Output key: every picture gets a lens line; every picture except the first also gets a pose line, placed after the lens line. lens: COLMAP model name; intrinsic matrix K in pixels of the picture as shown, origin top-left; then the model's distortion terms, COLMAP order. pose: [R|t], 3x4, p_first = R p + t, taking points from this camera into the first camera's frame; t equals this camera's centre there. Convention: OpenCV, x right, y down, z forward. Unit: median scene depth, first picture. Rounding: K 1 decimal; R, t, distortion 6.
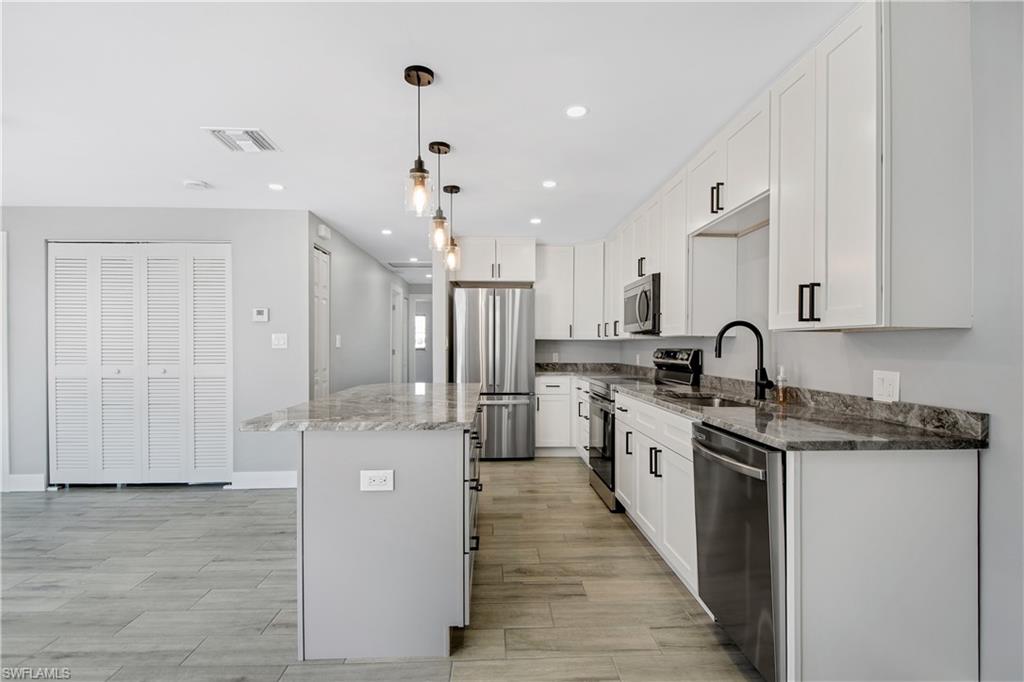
lens RADIAL K [[518.8, 0, 517.0], [0, 518.8, 345.4], [0, 0, 1]] dist [0.018776, -0.013629]
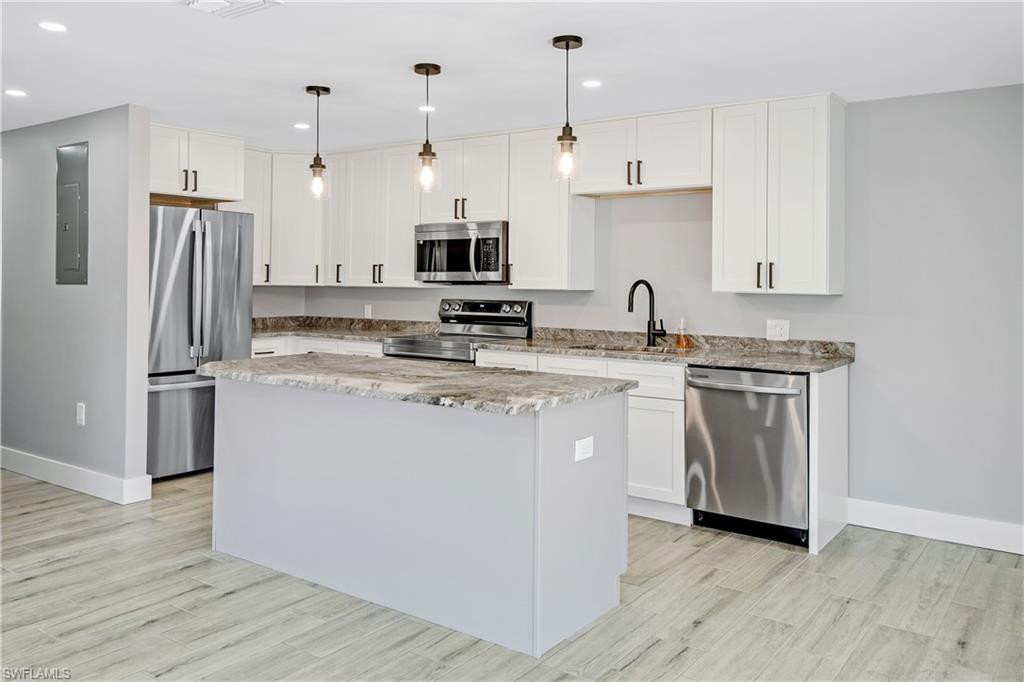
lens RADIAL K [[825.4, 0, 521.9], [0, 825.4, 269.1], [0, 0, 1]] dist [0.062384, -0.014801]
pose [[0.606872, 0.007828, 0.794761, -1.134374], [-0.004249, 0.999969, -0.006604, -0.054228], [-0.794788, 0.000631, 0.606887, 0.087688]]
